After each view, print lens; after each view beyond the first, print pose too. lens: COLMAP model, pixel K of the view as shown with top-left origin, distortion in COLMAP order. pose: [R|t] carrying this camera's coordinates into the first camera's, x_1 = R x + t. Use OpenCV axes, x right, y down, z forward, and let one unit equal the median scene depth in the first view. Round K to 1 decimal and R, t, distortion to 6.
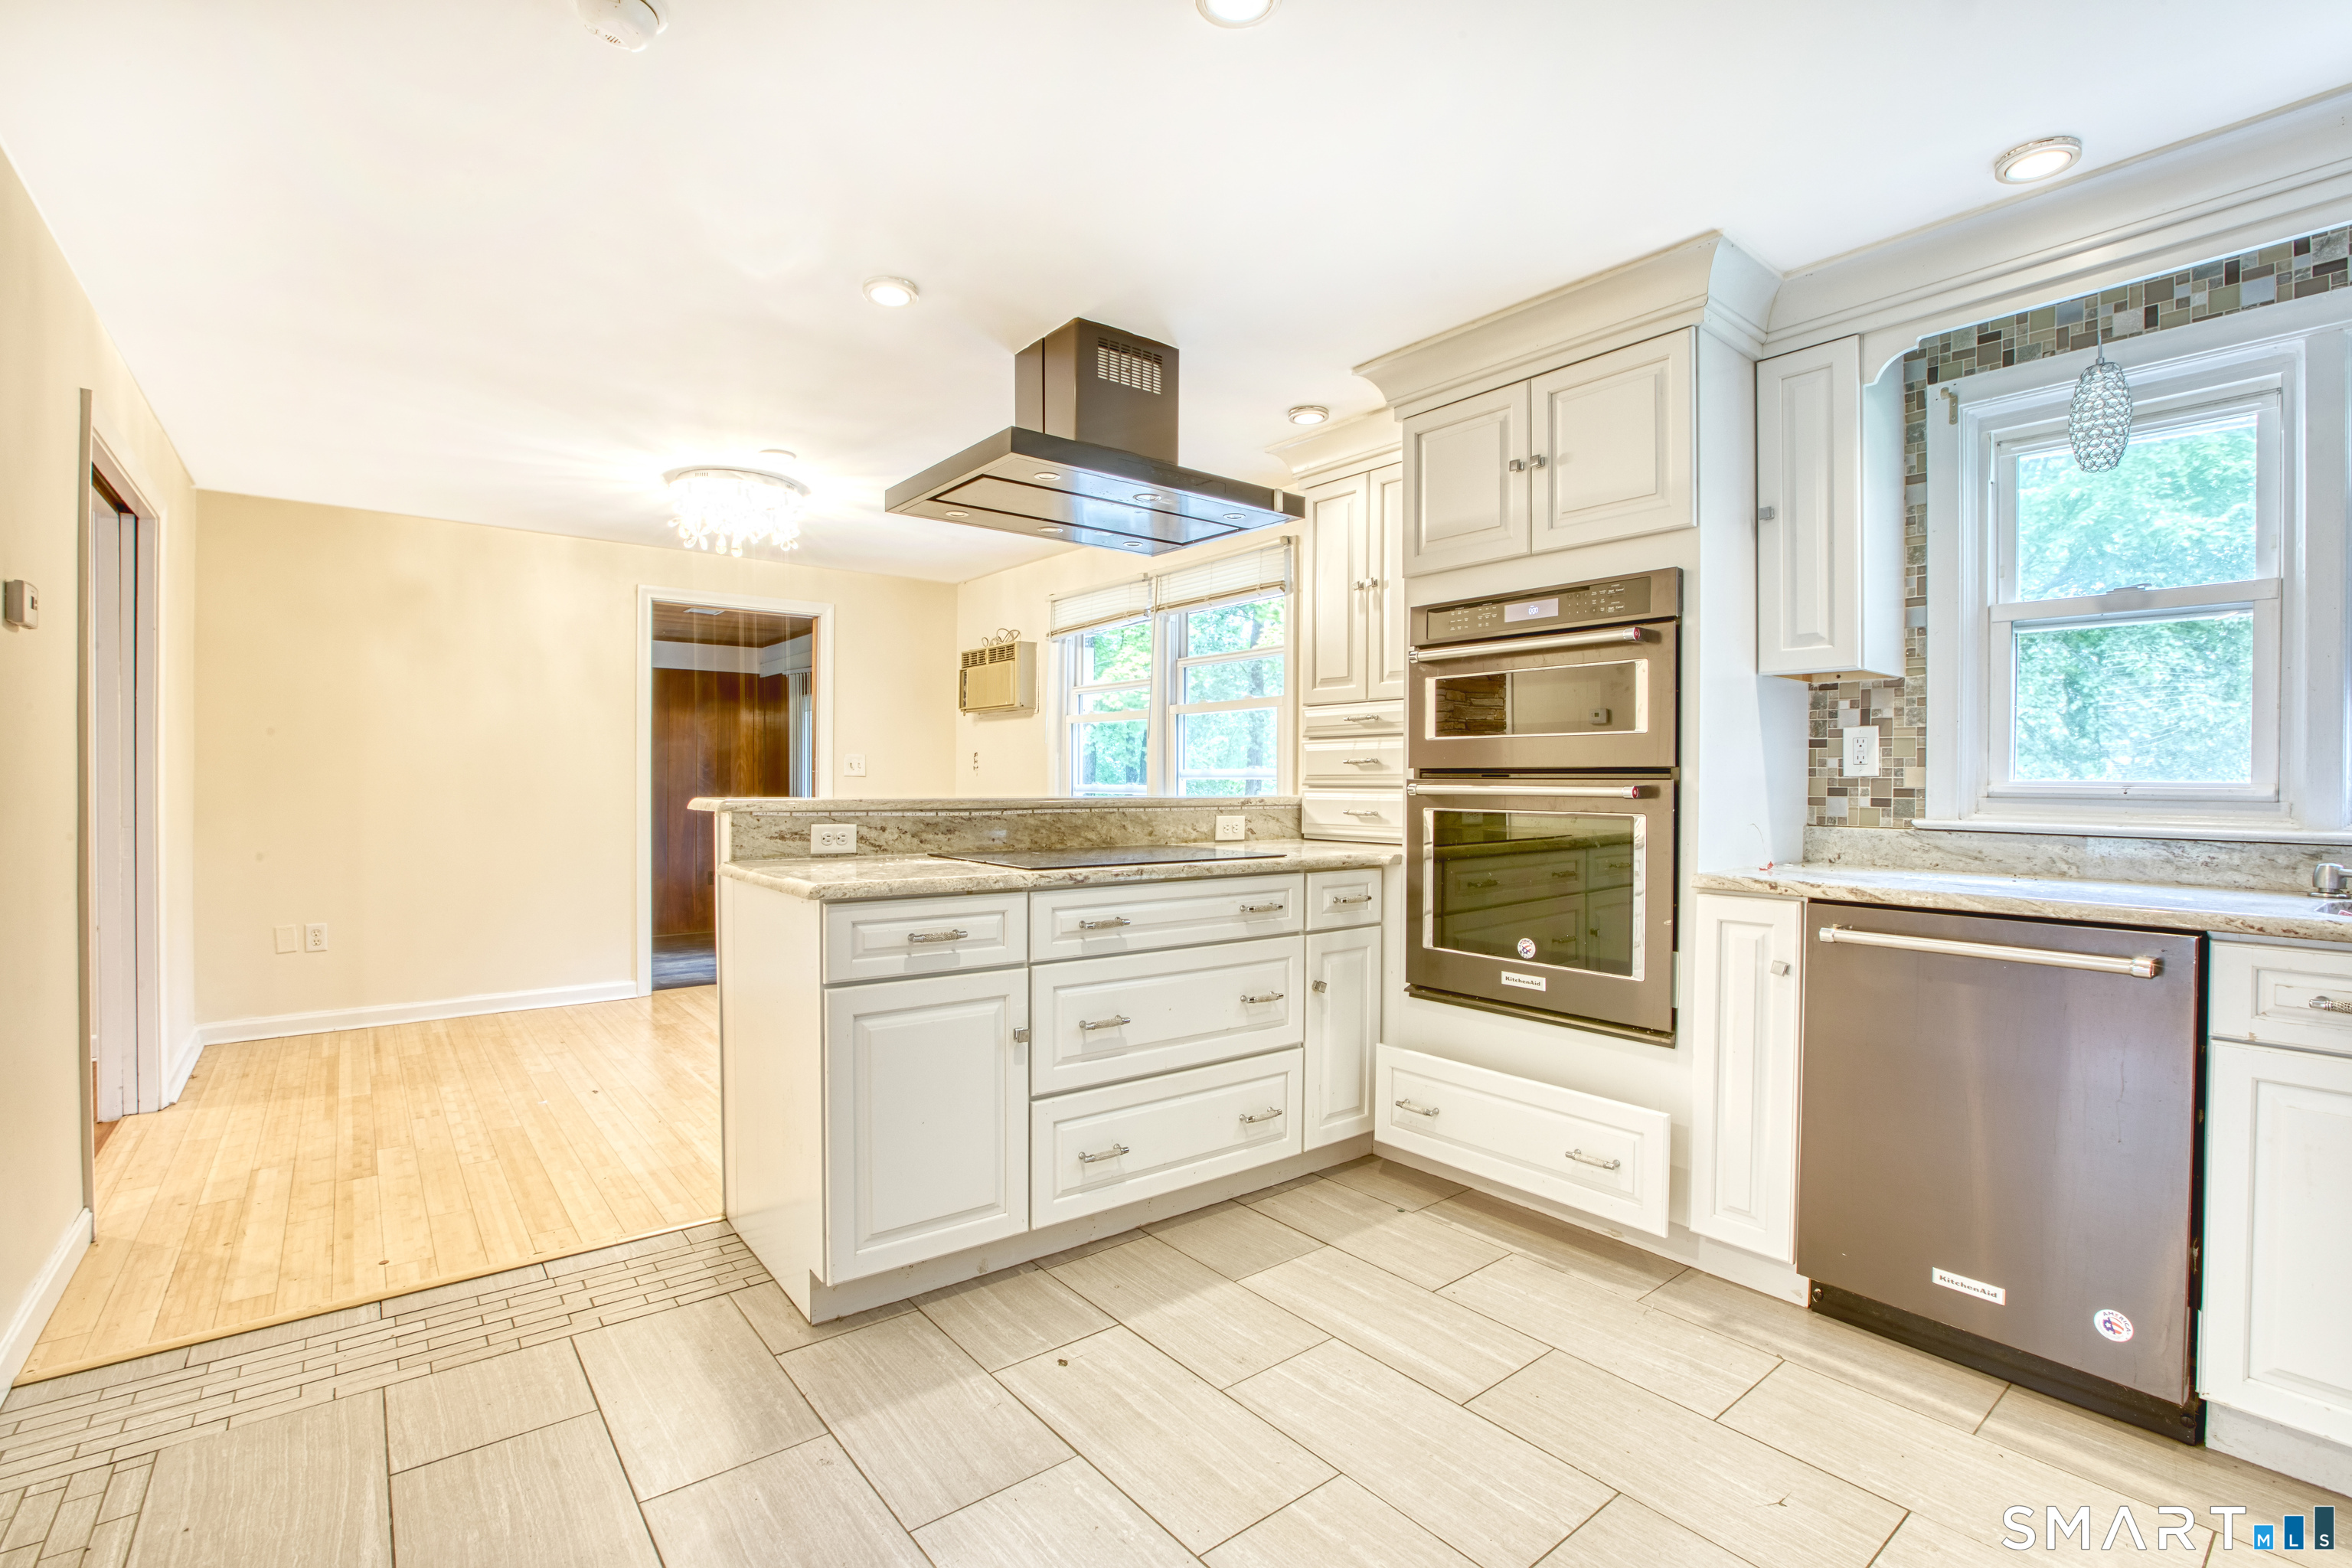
lens RADIAL K [[1061.1, 0, 1180.1], [0, 1061.1, 782.7], [0, 0, 1]] dist [-0.049535, 0.014199]
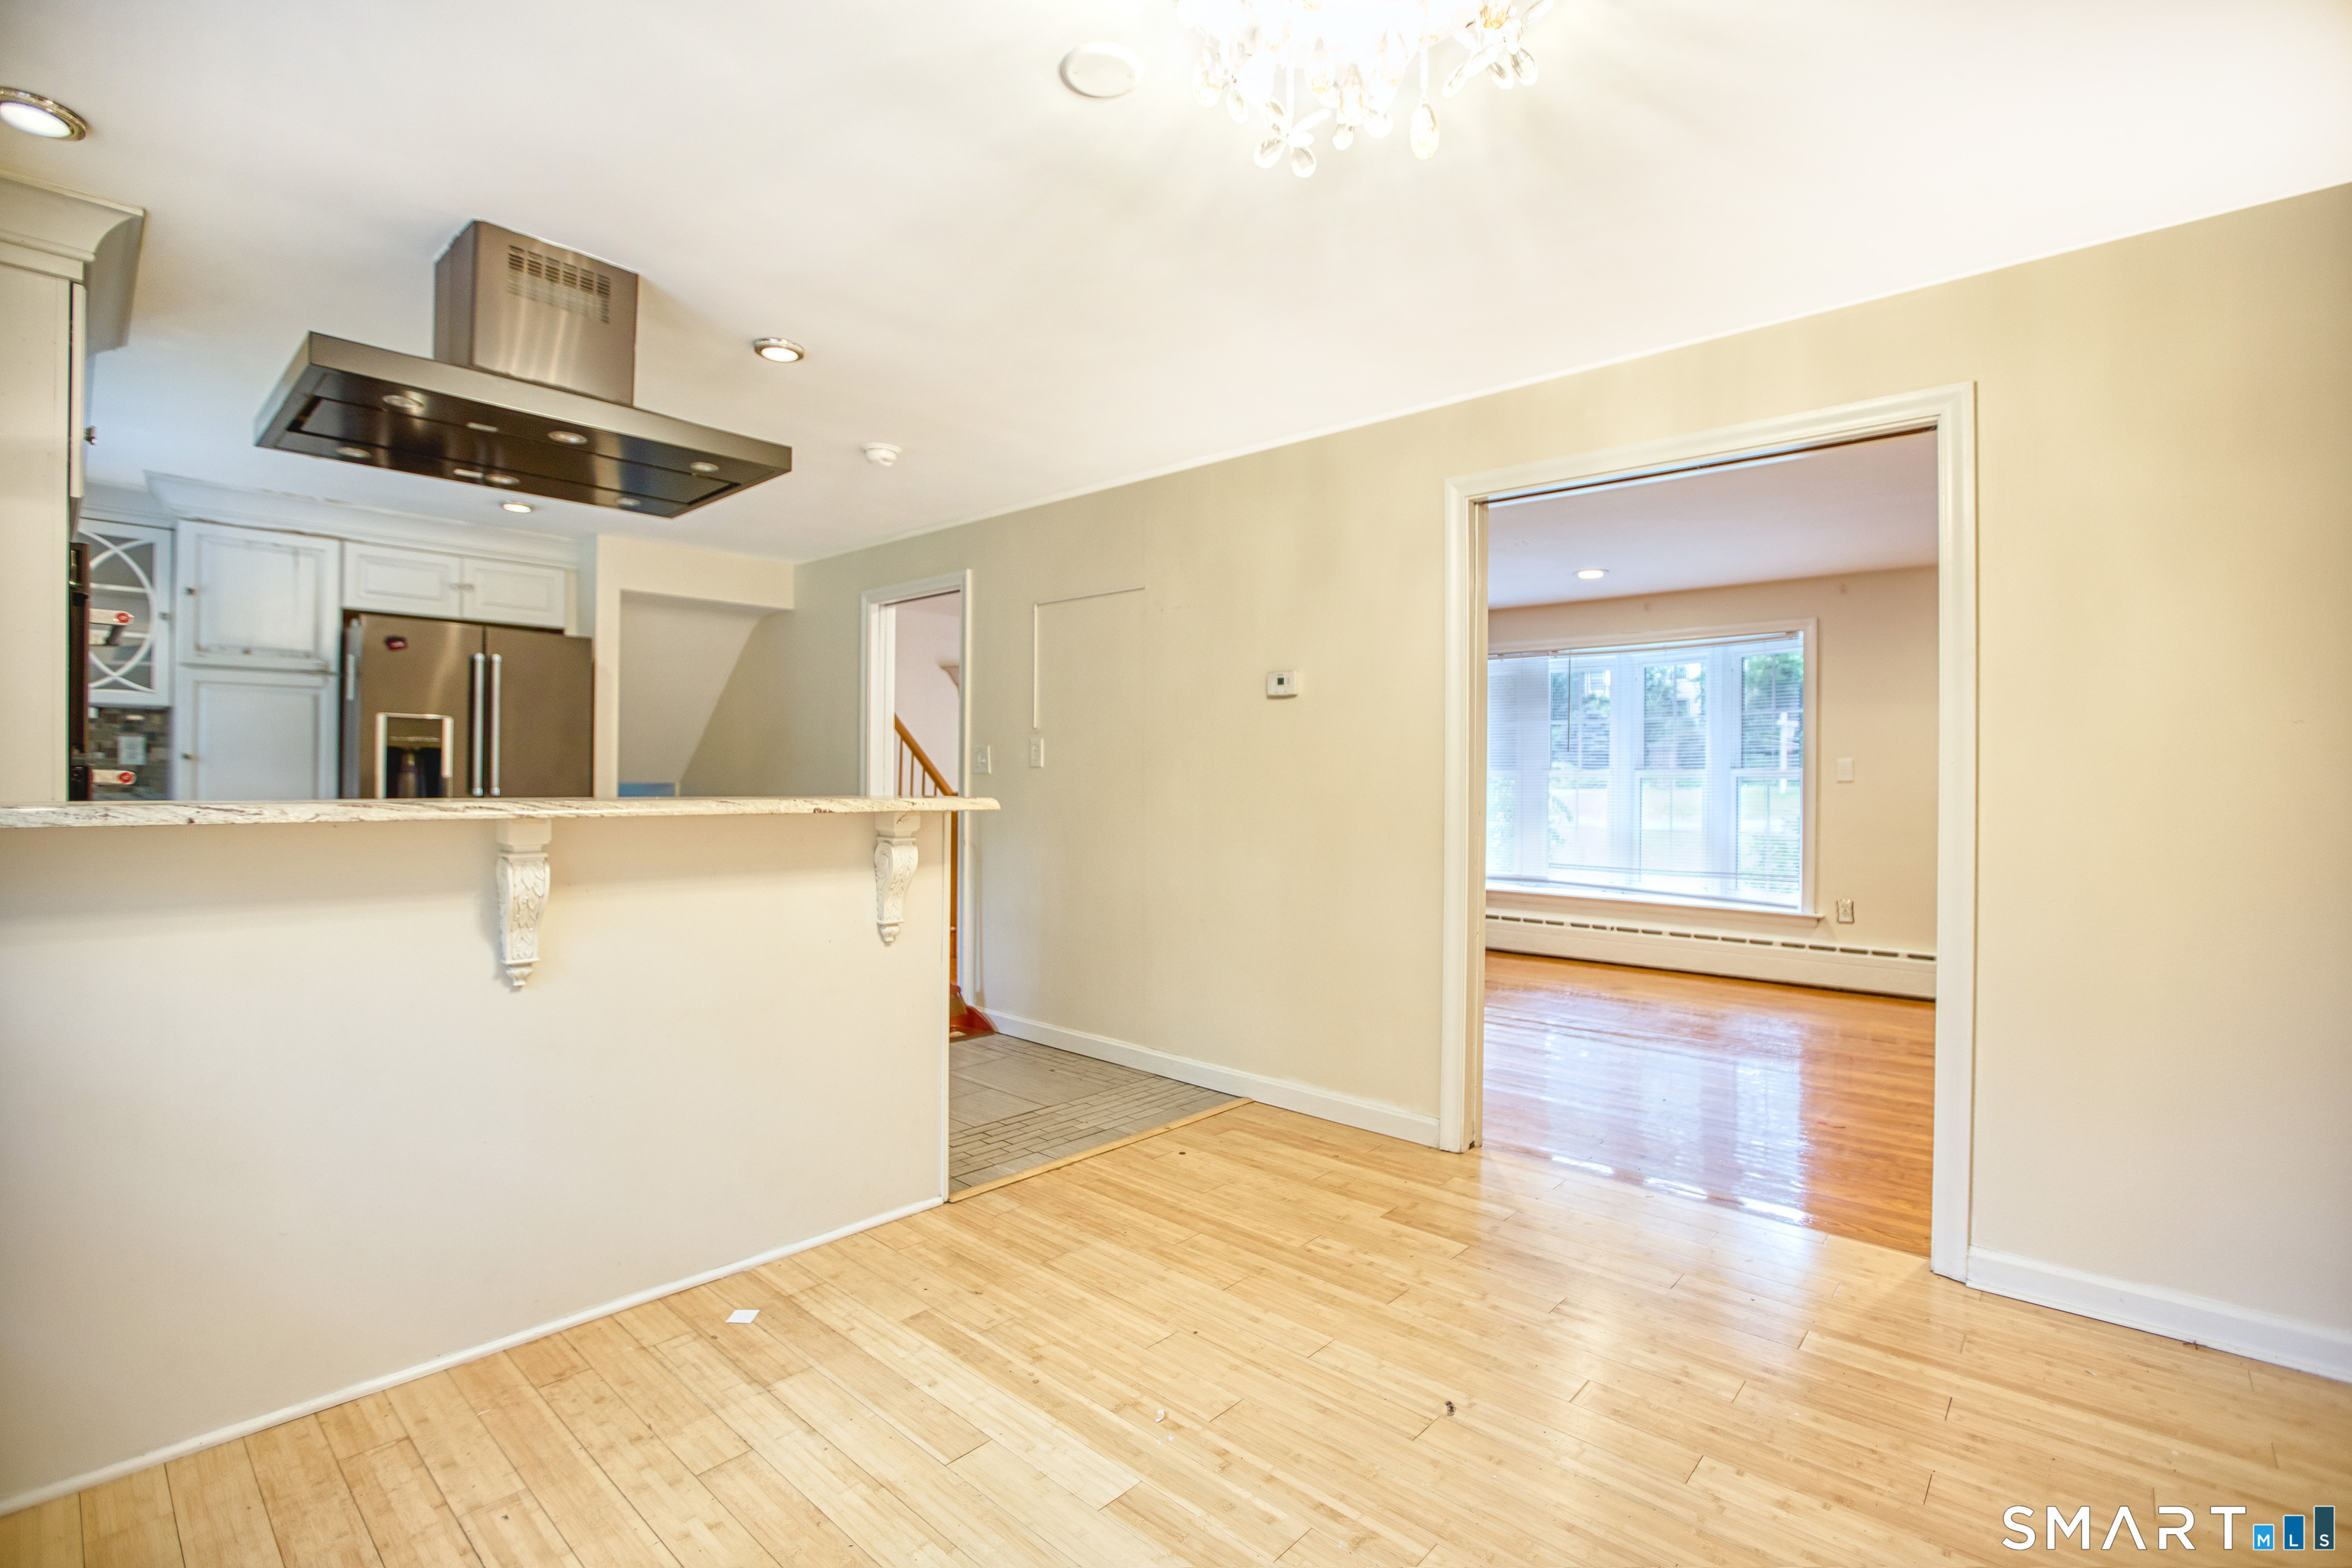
lens RADIAL K [[1061.1, 0, 1180.1], [0, 1061.1, 782.7], [0, 0, 1]] dist [-0.049535, 0.014199]
pose [[-0.986055, -0.014275, -0.165808, -0.339113], [-0.015595, 0.999856, 0.006662, -0.004507], [0.165689, 0.009155, -0.986136, 1.431329]]
